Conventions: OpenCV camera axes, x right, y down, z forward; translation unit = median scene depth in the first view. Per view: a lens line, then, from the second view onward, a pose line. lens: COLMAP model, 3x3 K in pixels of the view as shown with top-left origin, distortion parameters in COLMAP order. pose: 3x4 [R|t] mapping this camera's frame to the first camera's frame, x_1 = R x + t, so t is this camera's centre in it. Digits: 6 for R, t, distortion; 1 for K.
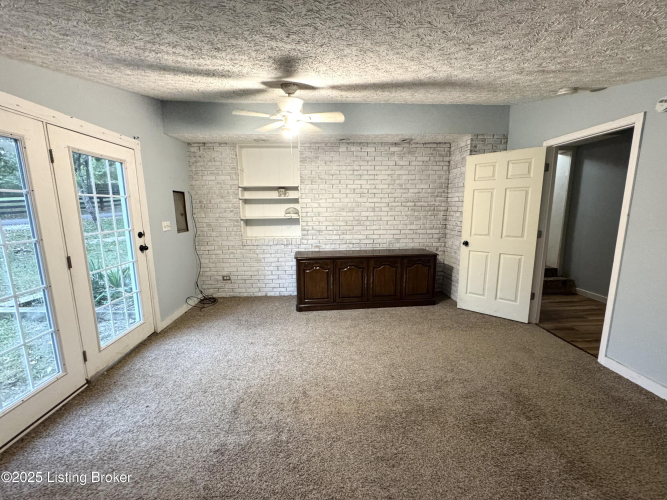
lens RADIAL K [[265.4, 0, 333.7], [0, 265.4, 249.3], [0, 0, 1]] dist [0.001884, 0.000005]
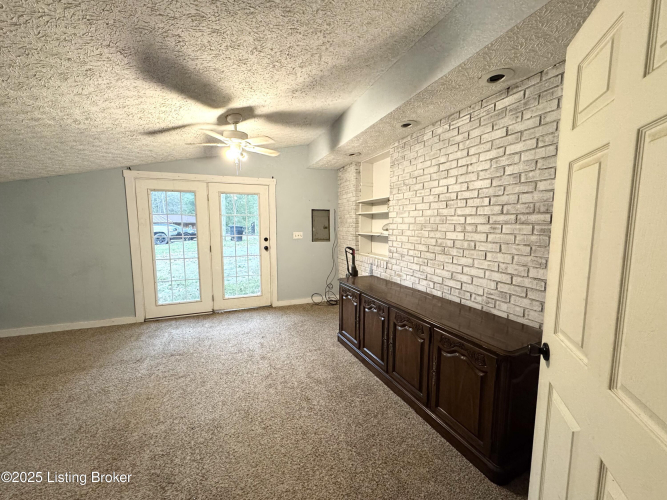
lens RADIAL K [[265.4, 0, 332.6], [0, 265.4, 250.0], [0, 0, 1]] dist [0.001884, 0.000005]
pose [[0.324106, 0.106239, -0.940036, 0.589103], [-0.154161, 0.986323, 0.058319, -0.097838], [0.933375, 0.126015, 0.336051, 0.579557]]
